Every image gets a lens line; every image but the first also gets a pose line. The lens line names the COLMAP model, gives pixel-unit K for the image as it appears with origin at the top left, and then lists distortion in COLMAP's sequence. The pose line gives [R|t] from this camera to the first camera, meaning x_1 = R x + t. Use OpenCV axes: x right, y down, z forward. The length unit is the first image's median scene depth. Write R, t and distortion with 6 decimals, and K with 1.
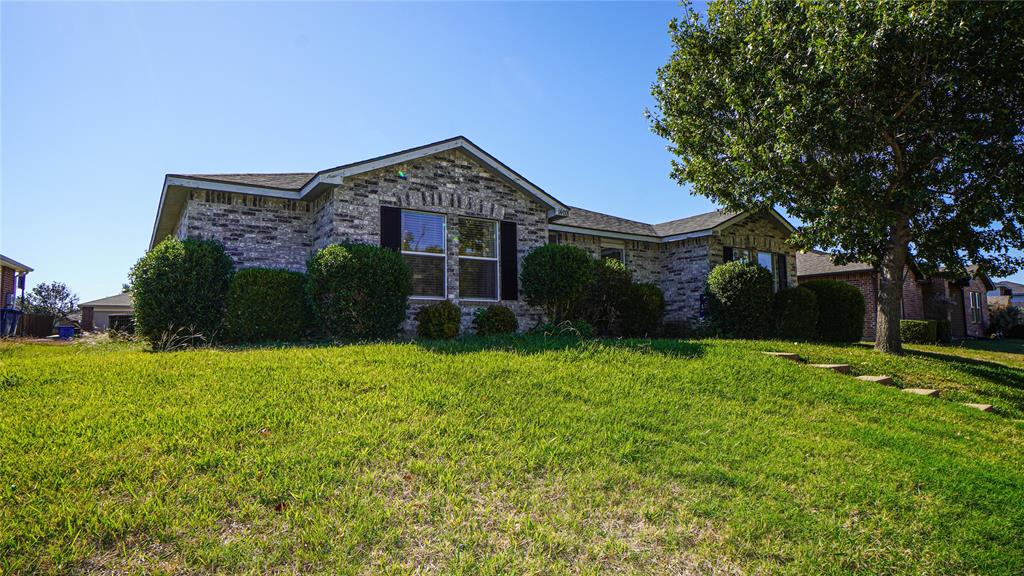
lens RADIAL K [[571.8, 0, 512.0], [0, 571.8, 288.0], [0, 0, 1]] dist [-0.031774, -0.000078]
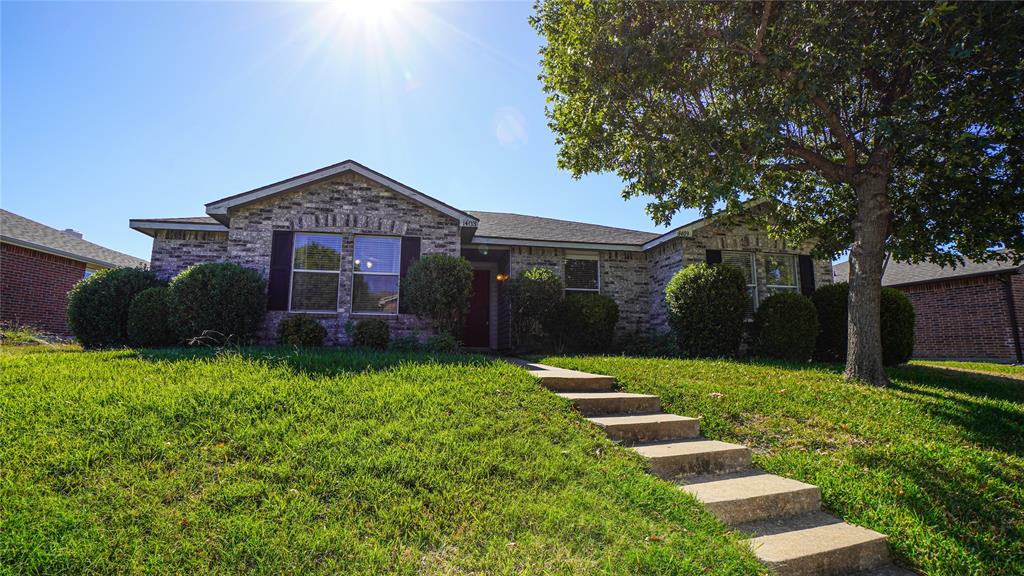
lens RADIAL K [[462.1, 0, 507.3], [0, 462.1, 286.3], [0, 0, 1]] dist [-0.062655, 0.024809]
pose [[0.917739, -0.040373, -0.395128, 0.504082], [0.017592, 0.997976, -0.061110, 0.026985], [0.396795, 0.049132, 0.916591, 0.339878]]
